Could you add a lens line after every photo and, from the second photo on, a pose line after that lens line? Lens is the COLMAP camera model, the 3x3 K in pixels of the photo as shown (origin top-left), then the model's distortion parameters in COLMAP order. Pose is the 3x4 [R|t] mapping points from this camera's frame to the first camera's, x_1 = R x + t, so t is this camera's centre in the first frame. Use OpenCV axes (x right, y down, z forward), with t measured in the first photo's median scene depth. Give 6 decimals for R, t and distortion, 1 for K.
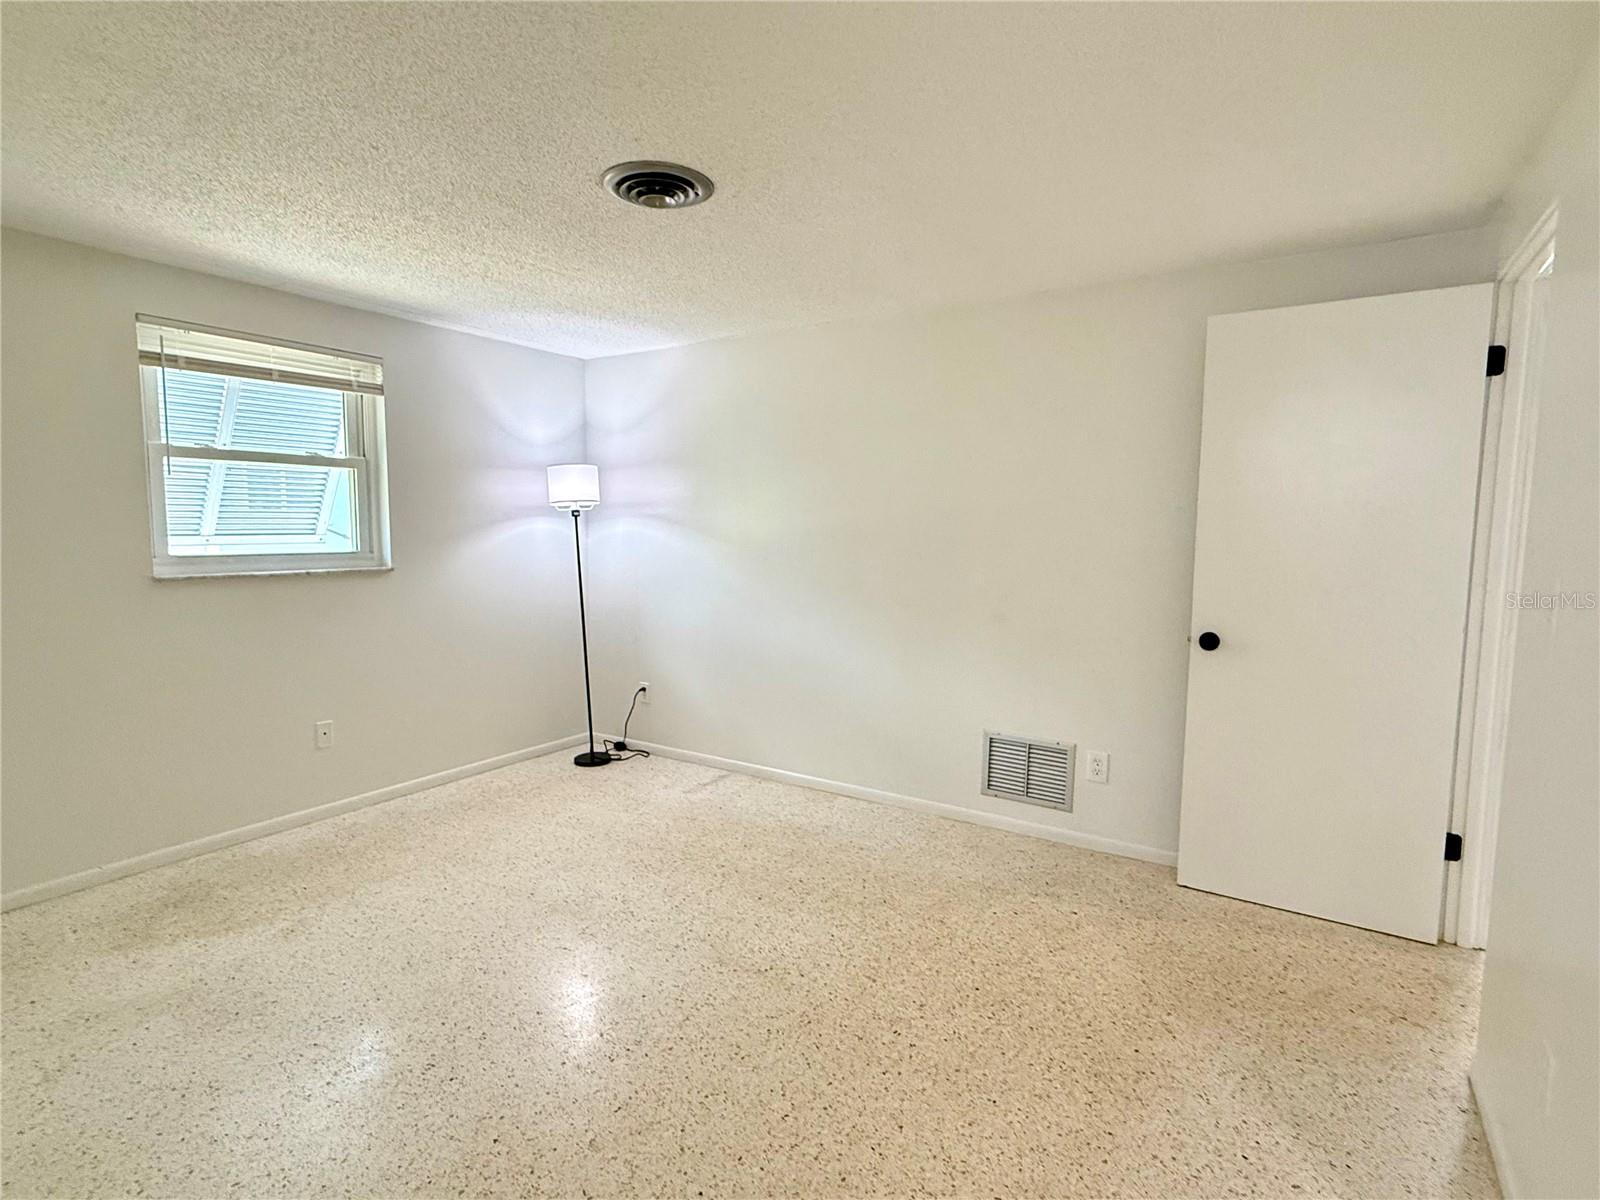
lens RADIAL K [[804.1, 0, 798.8], [0, 804.1, 598.0], [0, 0, 1]] dist [-0.003029, 0.000322]
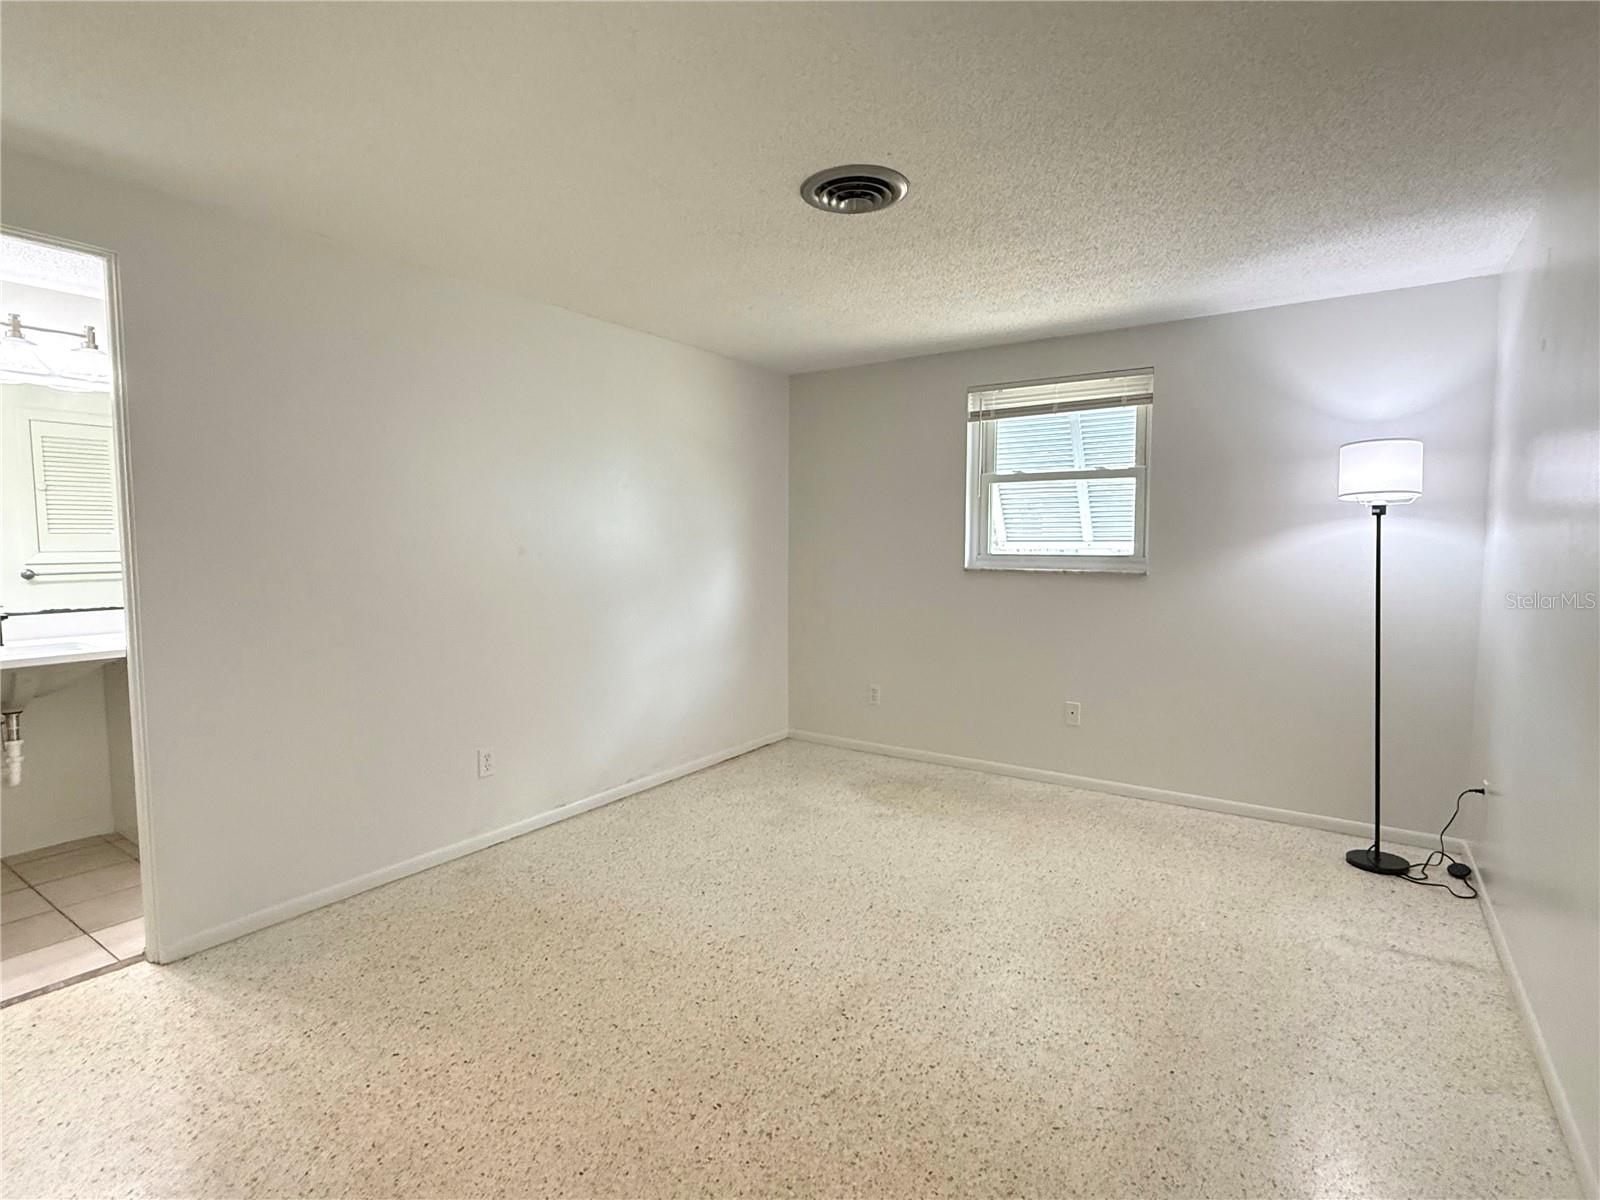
lens RADIAL K [[804.1, 0, 799.4], [0, 804.1, 595.7], [0, 0, 1]] dist [-0.003029, 0.000322]
pose [[-0.026713, 0.062508, -0.997687, 0.543405], [-0.091911, 0.993662, 0.064717, -0.034873], [0.995409, 0.093427, -0.020799, 0.611548]]
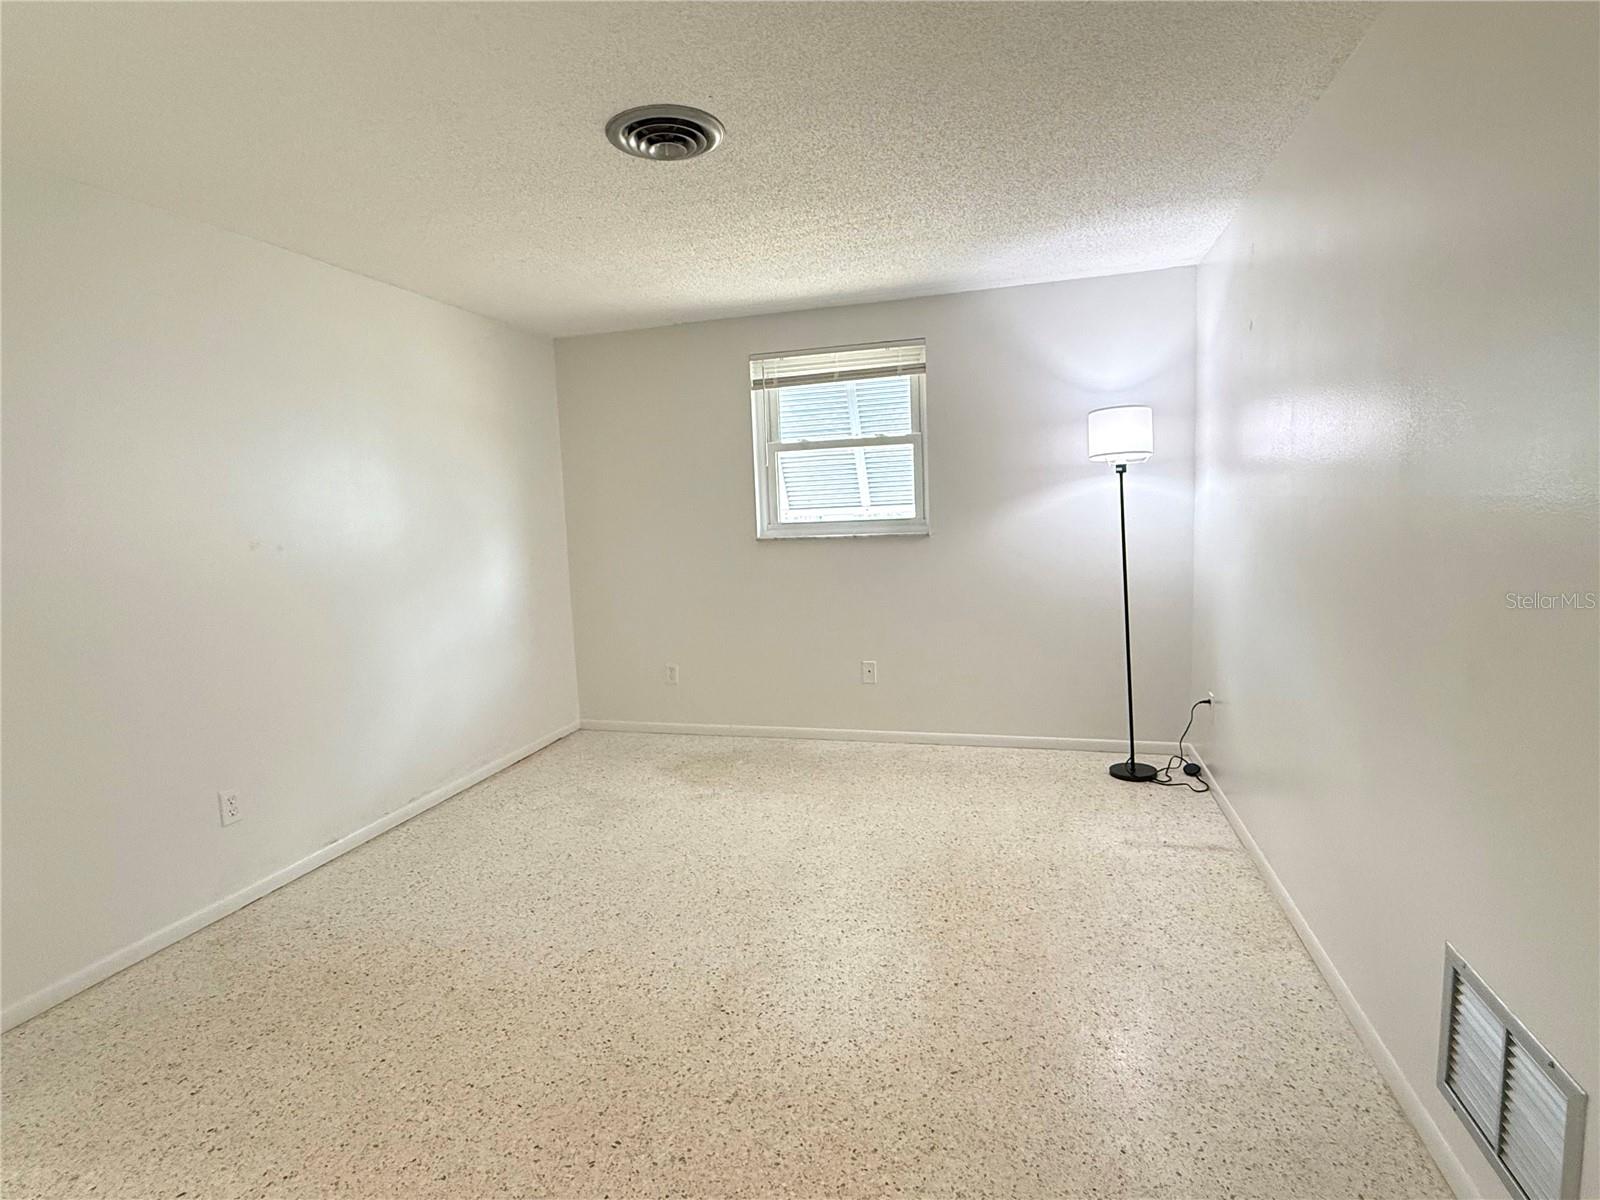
lens RADIAL K [[804.1, 0, 801.1], [0, 804.1, 596.3], [0, 0, 1]] dist [-0.003029, 0.000322]
pose [[0.290238, 0.088518, -0.952852, 0.503120], [-0.043659, 0.995901, 0.079218, -0.032330], [0.955958, 0.018608, 0.292913, 0.541836]]
